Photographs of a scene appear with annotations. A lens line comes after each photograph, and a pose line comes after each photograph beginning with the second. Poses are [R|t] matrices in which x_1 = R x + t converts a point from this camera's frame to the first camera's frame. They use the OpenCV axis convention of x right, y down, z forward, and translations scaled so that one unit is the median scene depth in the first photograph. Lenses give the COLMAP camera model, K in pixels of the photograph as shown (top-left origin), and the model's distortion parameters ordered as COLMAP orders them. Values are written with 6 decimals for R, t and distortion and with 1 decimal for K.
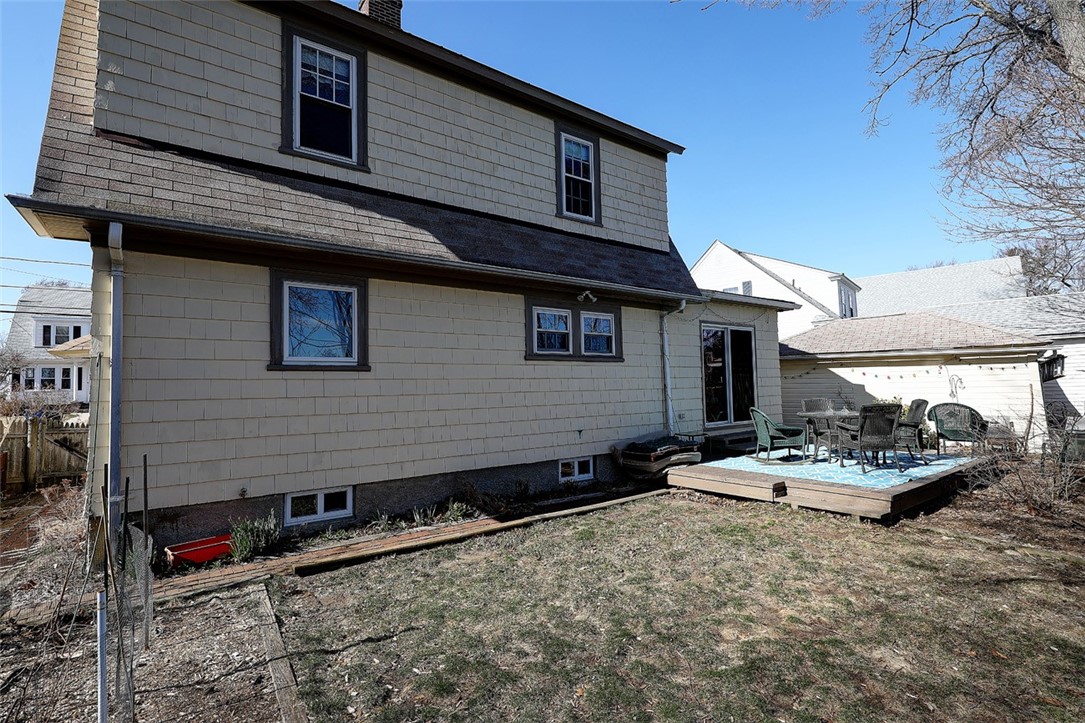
lens RADIAL K [[514.6, 0, 542.5], [0, 514.6, 360.8], [0, 0, 1]] dist [-0.000051, 0.000090]
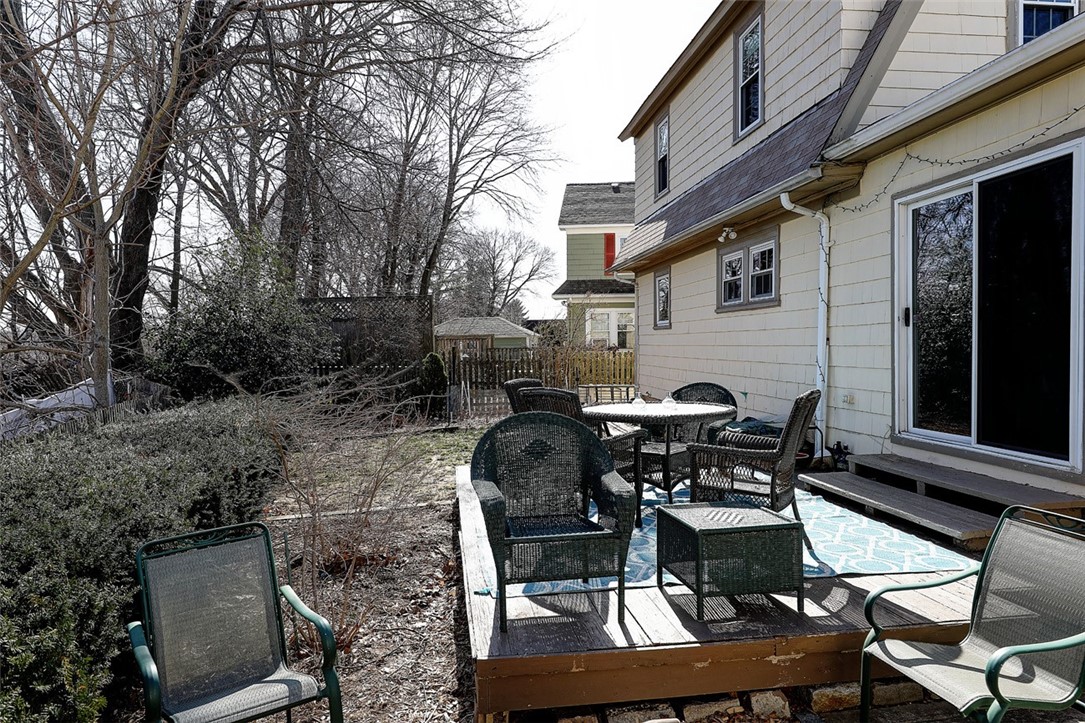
lens RADIAL K [[697.4, 0, 543.1], [0, 697.4, 358.8], [0, 0, 1]] dist [0.014991, -0.001026]
pose [[-0.479502, 0.033317, -0.876908, 0.937080], [0.050381, 0.998676, 0.010395, 0.039523], [0.876093, -0.039196, -0.480546, 0.965138]]
